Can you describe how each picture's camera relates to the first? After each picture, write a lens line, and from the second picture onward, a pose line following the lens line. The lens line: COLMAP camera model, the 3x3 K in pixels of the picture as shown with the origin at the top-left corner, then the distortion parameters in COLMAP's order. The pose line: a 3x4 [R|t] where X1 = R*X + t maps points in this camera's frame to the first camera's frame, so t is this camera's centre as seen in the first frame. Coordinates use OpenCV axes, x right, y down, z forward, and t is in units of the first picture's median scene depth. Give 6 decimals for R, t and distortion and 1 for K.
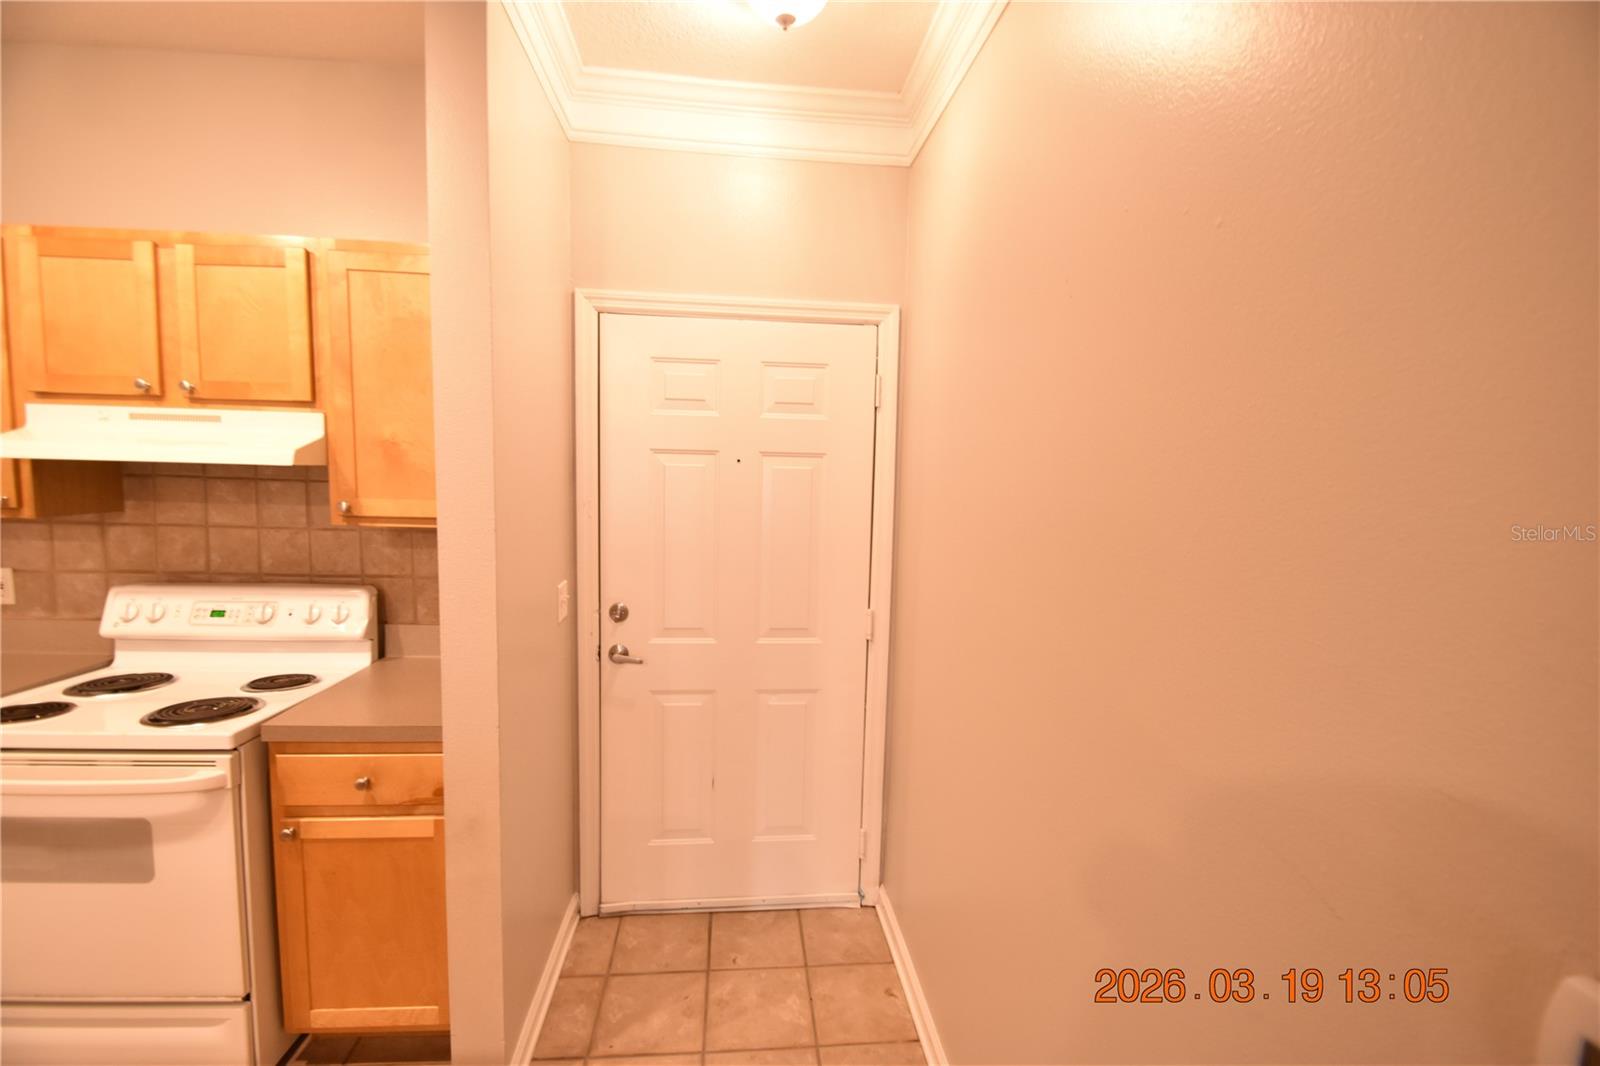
lens RADIAL K [[699.1, 0, 797.2], [0, 699.1, 540.2], [0, 0, 1]] dist [0.015443, -0.017848]
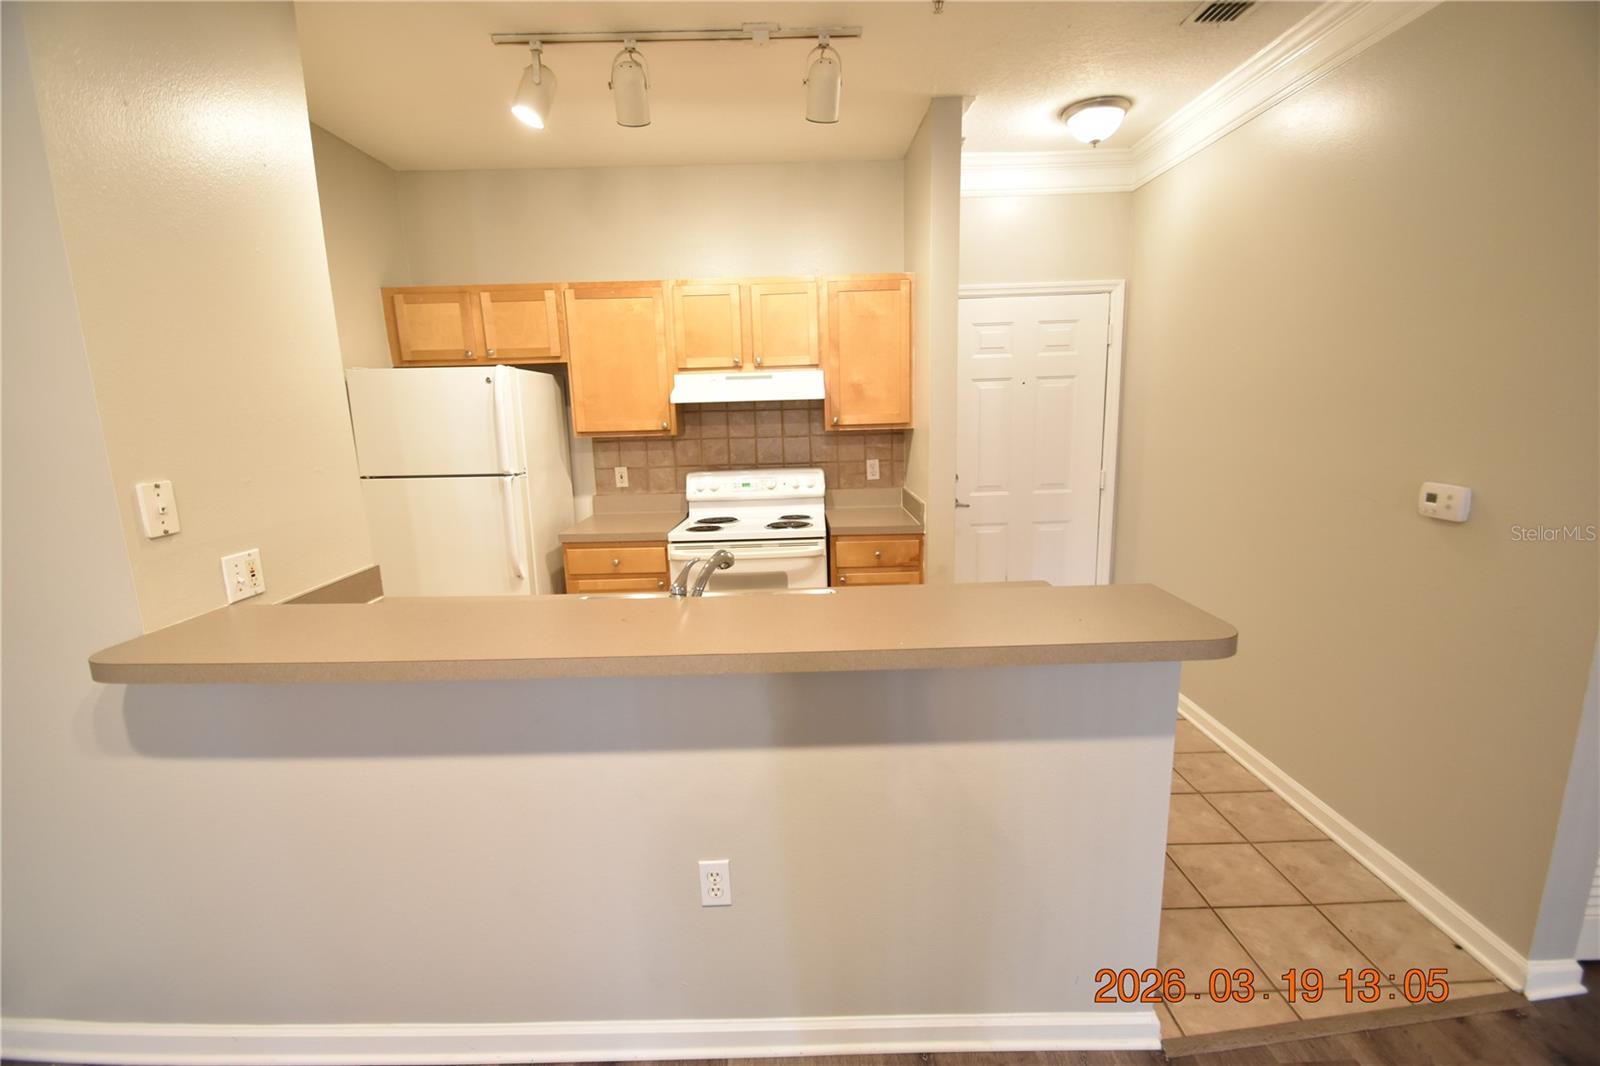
lens RADIAL K [[699.1, 0, 797.2], [0, 699.1, 540.2], [0, 0, 1]] dist [0.015443, -0.017848]
pose [[0.994383, -0.039796, -0.098078, -0.519803], [0.049335, 0.994076, 0.096841, 0.077496], [0.093643, -0.101136, 0.990456, -0.815668]]
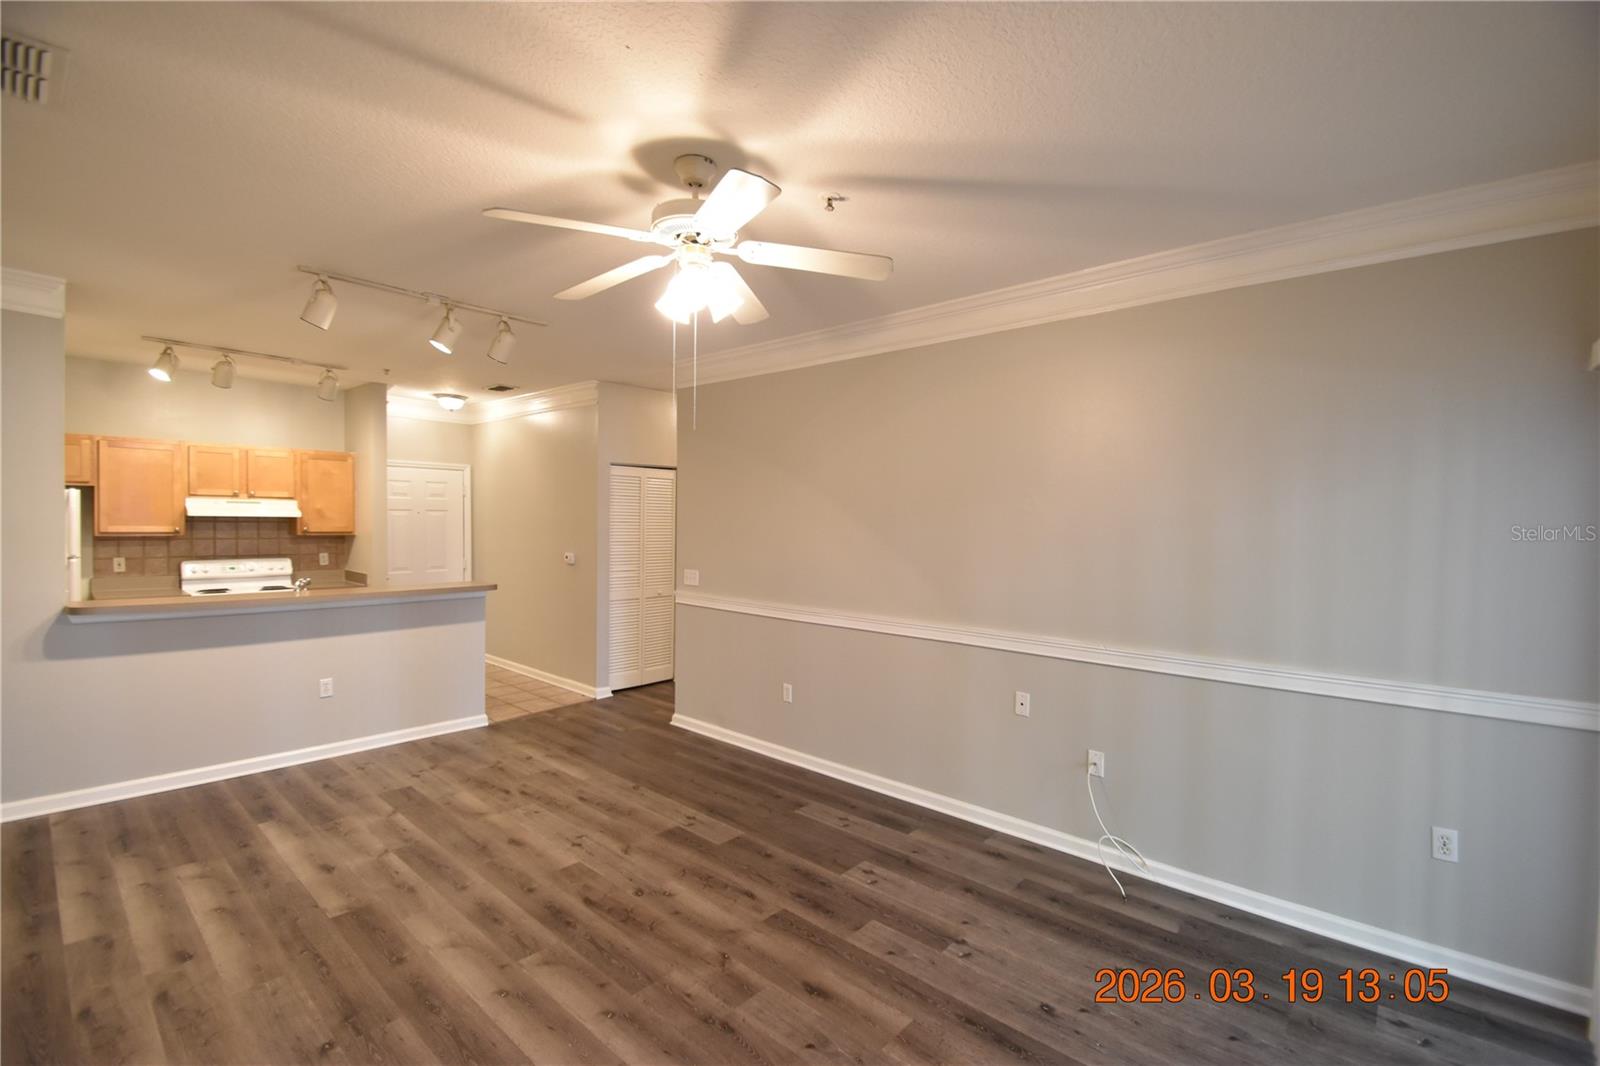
lens RADIAL K [[699.1, 0, 797.2], [0, 699.1, 540.2], [0, 0, 1]] dist [0.015443, -0.017848]
pose [[0.731703, -0.039255, 0.680493, -1.080727], [0.070325, 0.997360, -0.018084, 0.203391], [-0.677987, 0.061088, 0.732532, -2.673126]]
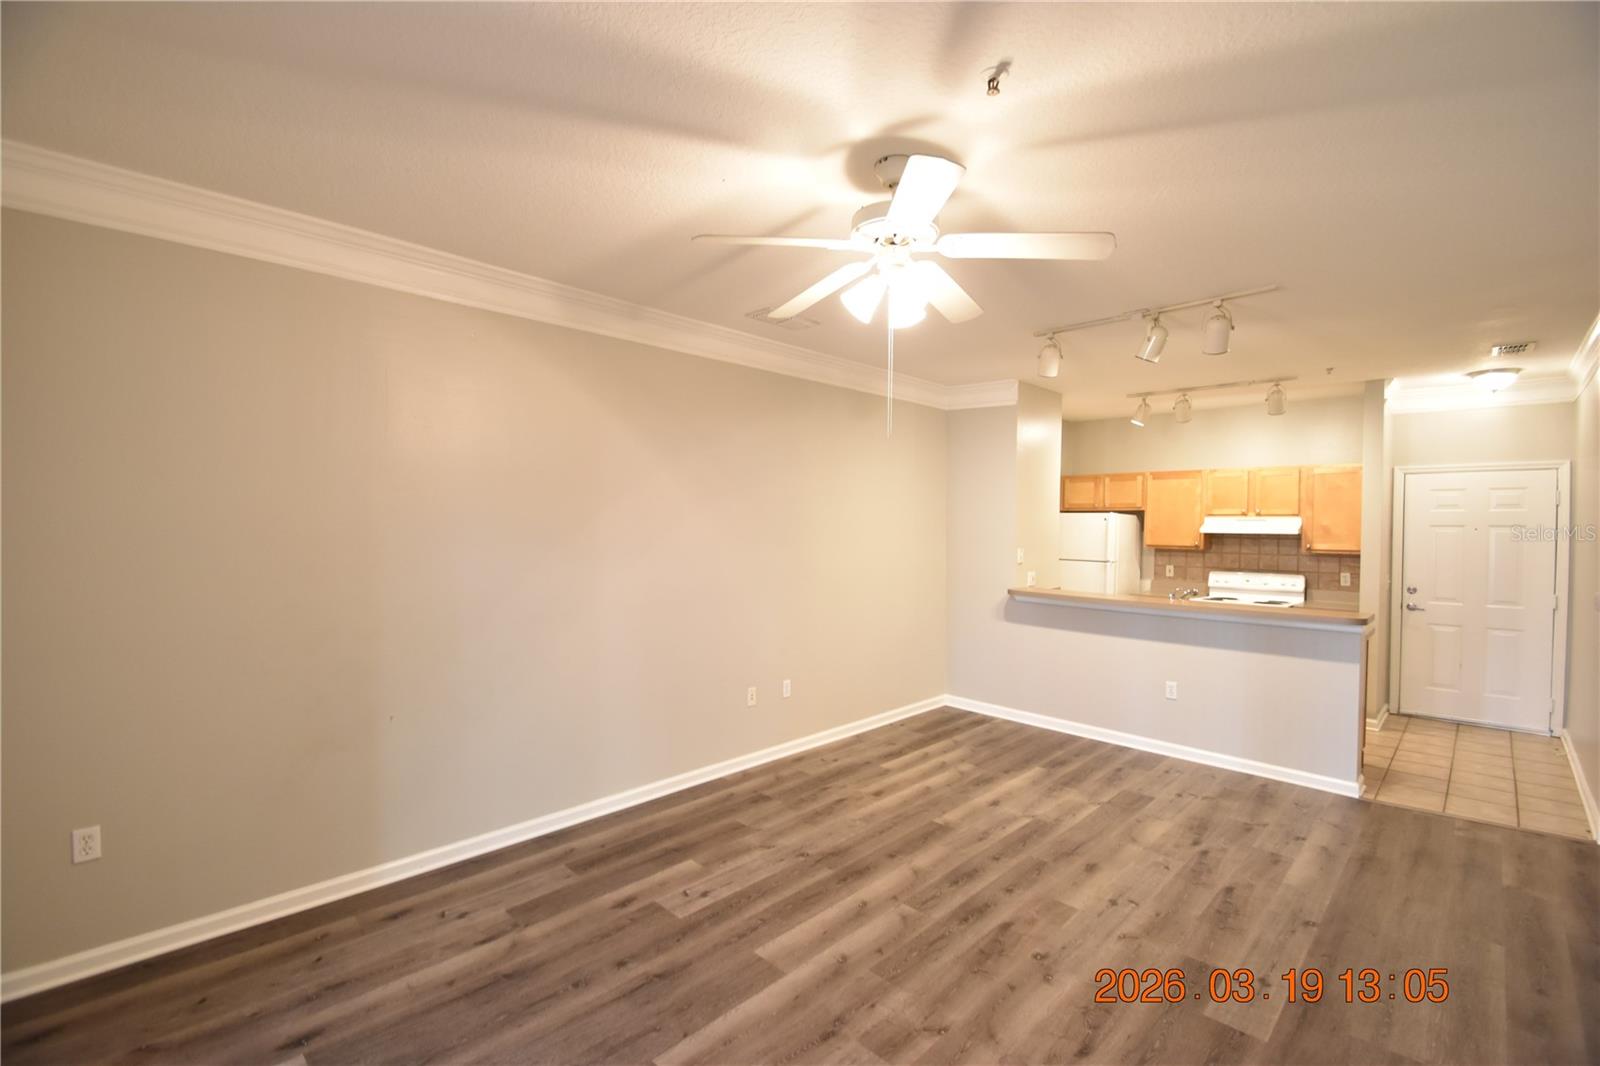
lens RADIAL K [[699.1, 0, 797.2], [0, 699.1, 540.2], [0, 0, 1]] dist [0.015443, -0.017848]
pose [[0.645310, -0.005804, -0.763899, 0.268033], [-0.061801, 0.996297, -0.059777, 0.234670], [0.761417, 0.085785, 0.642562, -2.560118]]
